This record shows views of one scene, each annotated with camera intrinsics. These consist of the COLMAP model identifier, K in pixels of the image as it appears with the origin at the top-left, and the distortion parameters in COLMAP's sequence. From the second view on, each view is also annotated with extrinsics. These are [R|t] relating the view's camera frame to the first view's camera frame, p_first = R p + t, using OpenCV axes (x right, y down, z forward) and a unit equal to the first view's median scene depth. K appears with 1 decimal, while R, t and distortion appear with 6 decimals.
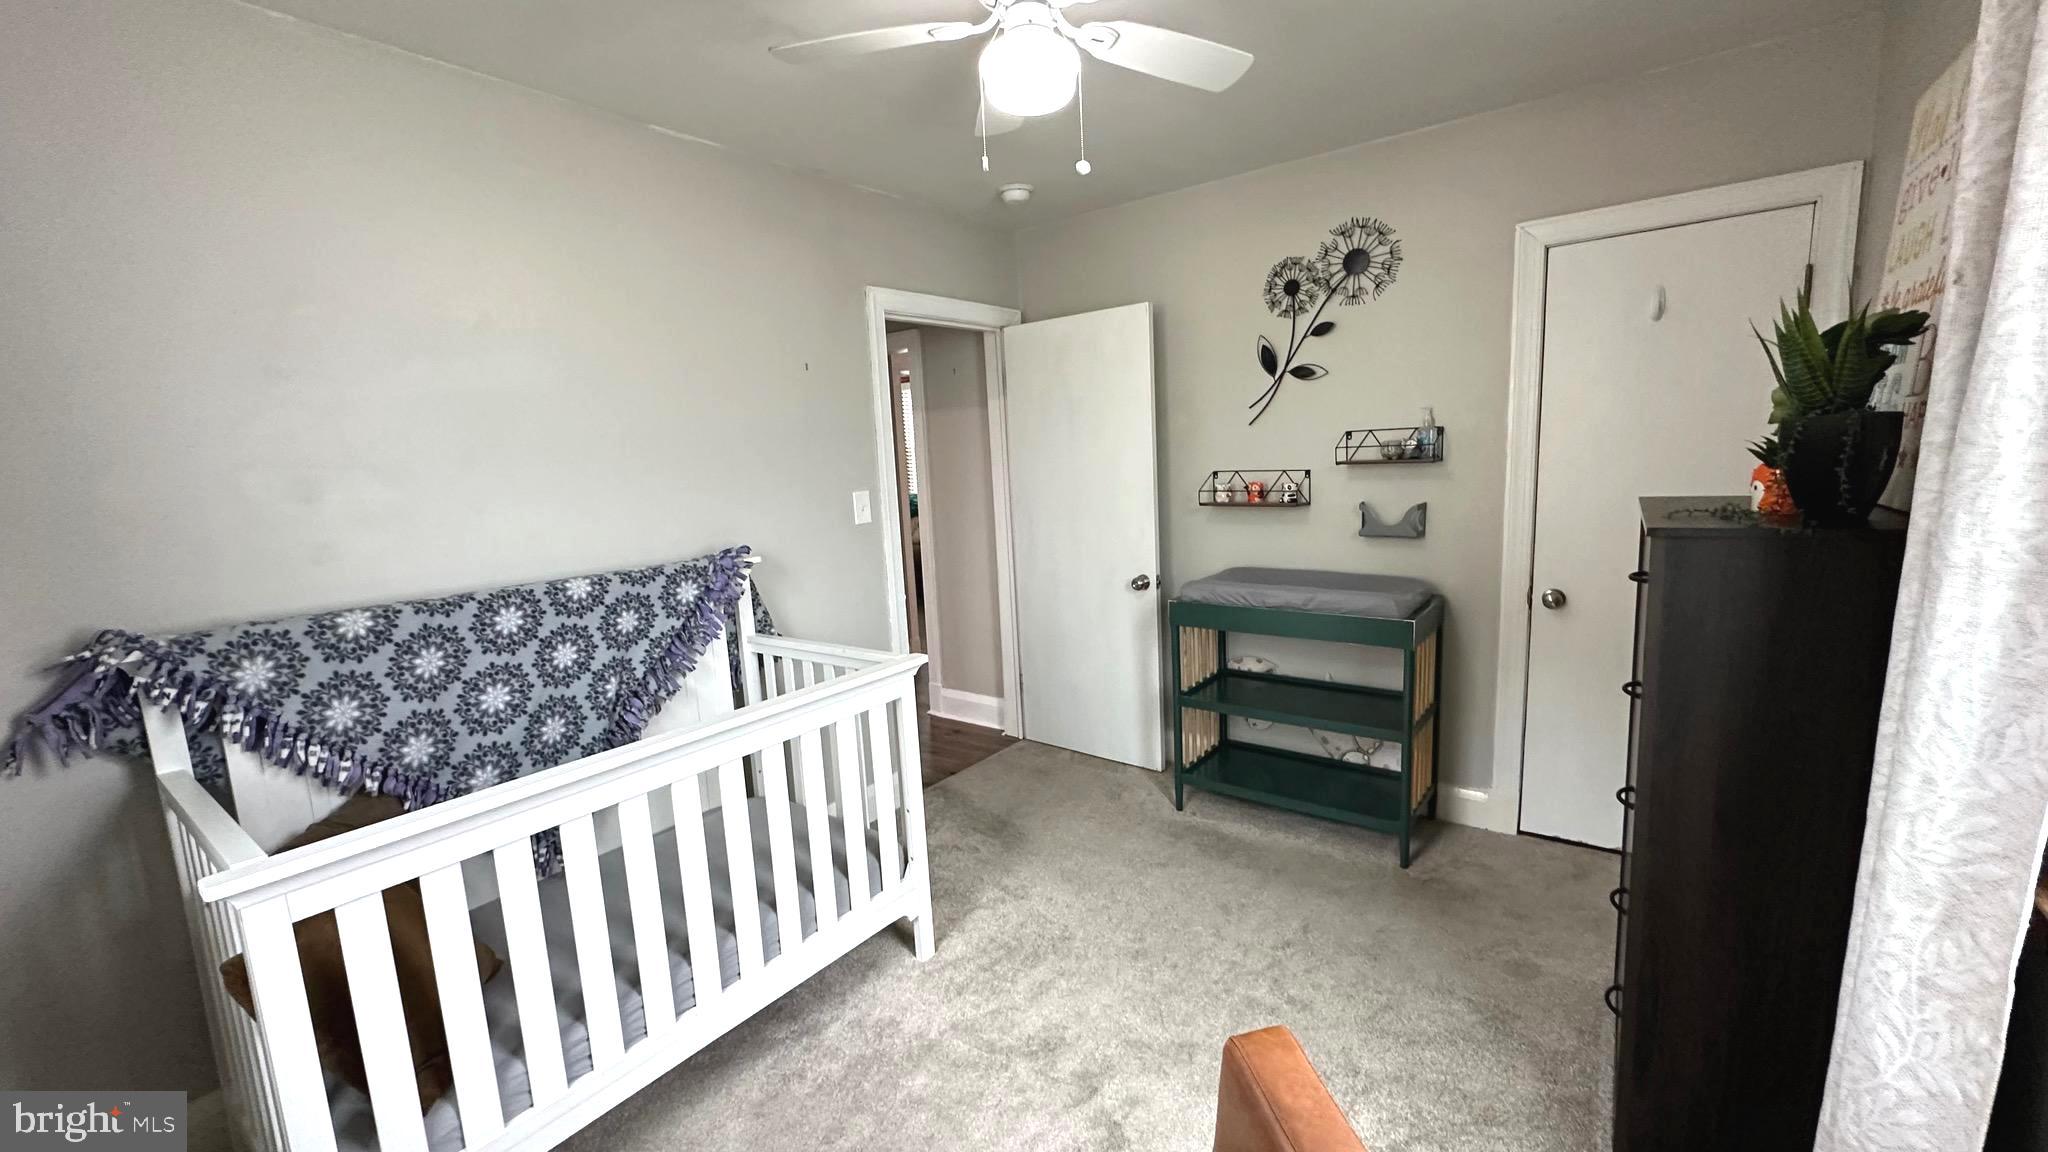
lens RADIAL K [[828.3, 0, 1024.0], [0, 828.3, 576.0], [0, 0, 1]] dist [-0.001228, 0.000192]
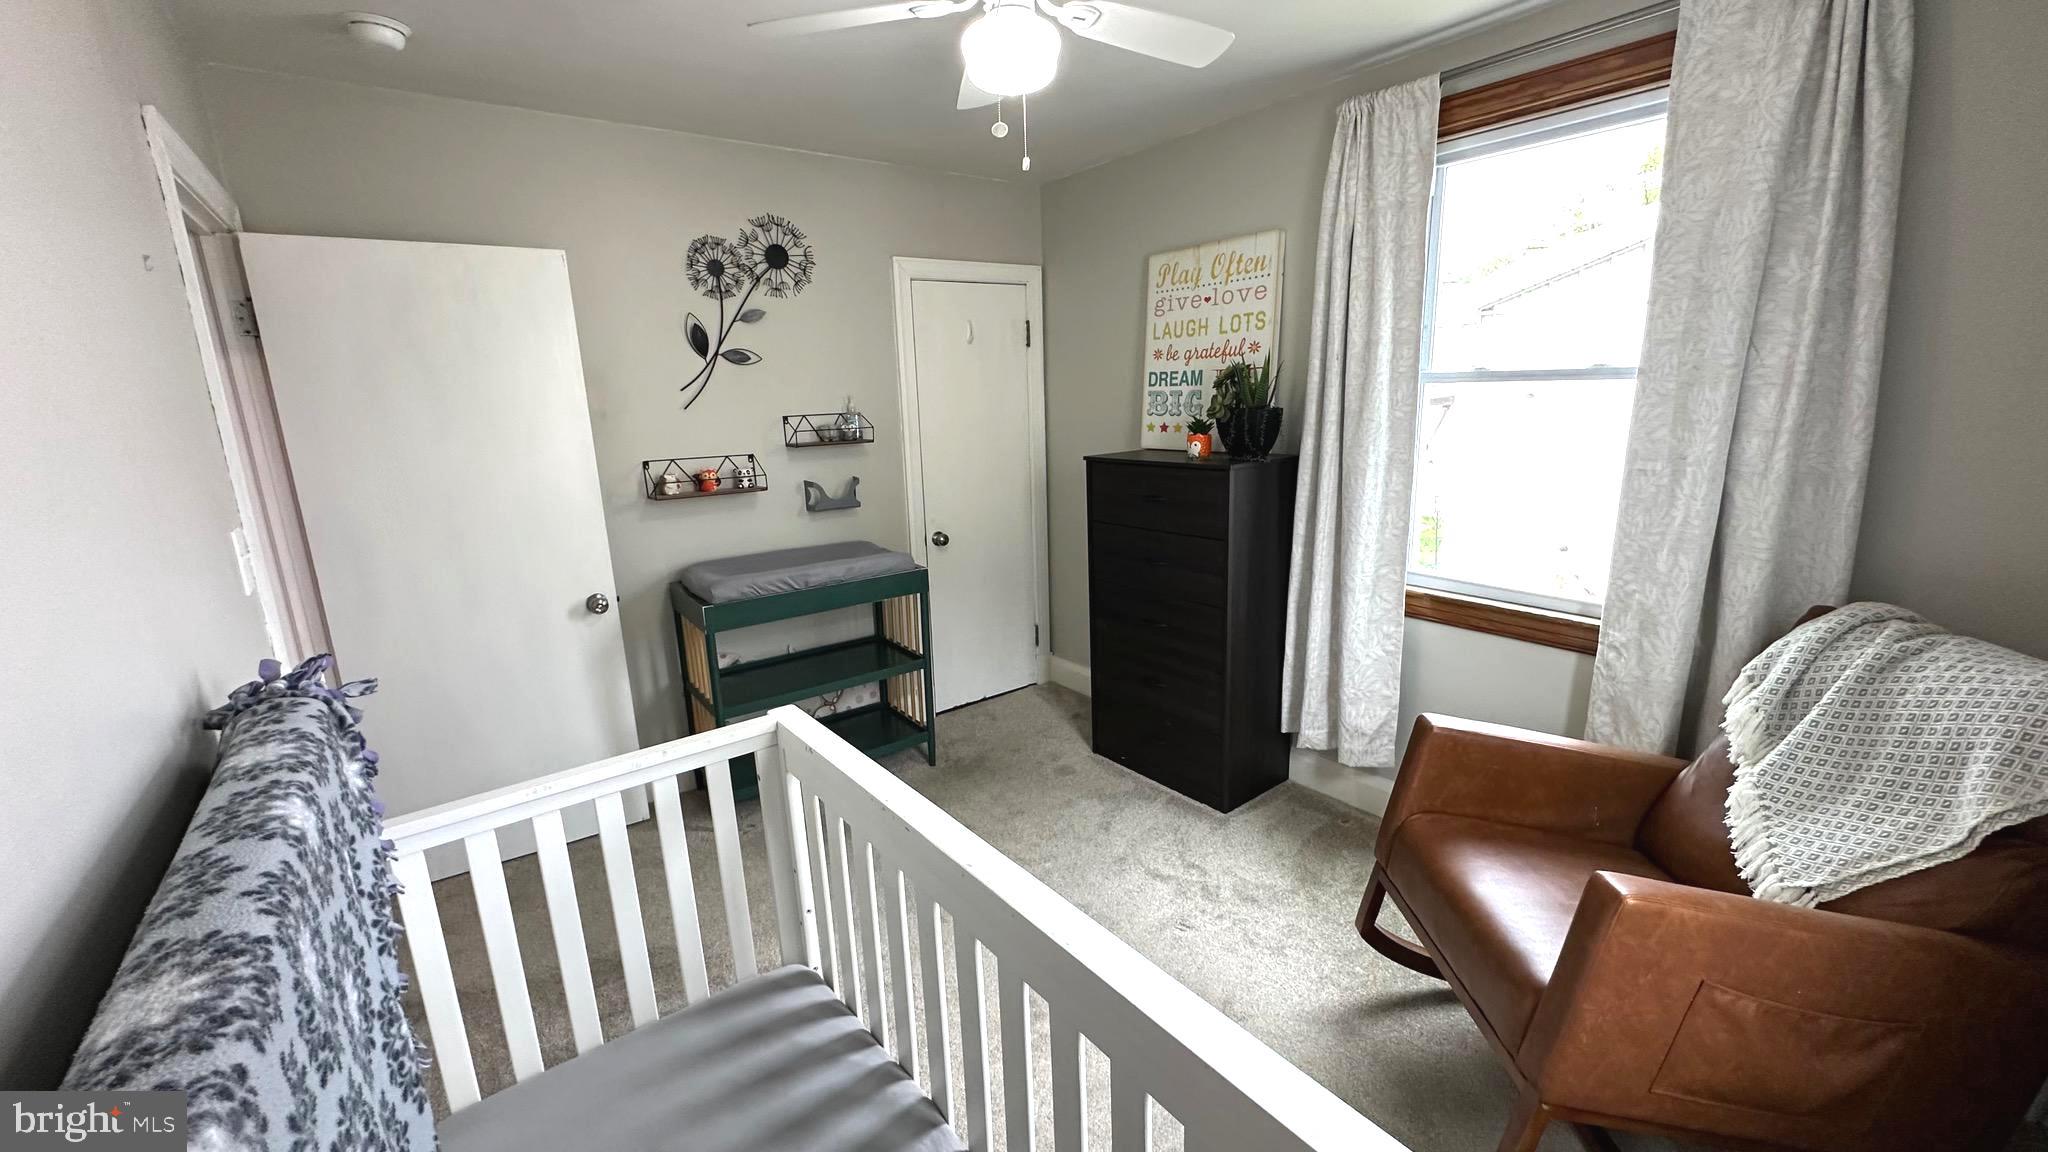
lens RADIAL K [[828.3, 0, 1024.0], [0, 828.3, 576.0], [0, 0, 1]] dist [-0.001228, 0.000192]
pose [[0.256397, -0.176402, 0.950338, -0.583819], [0.165041, 0.976757, 0.136778, -0.069293], [-0.952377, 0.121775, 0.279551, 0.435445]]
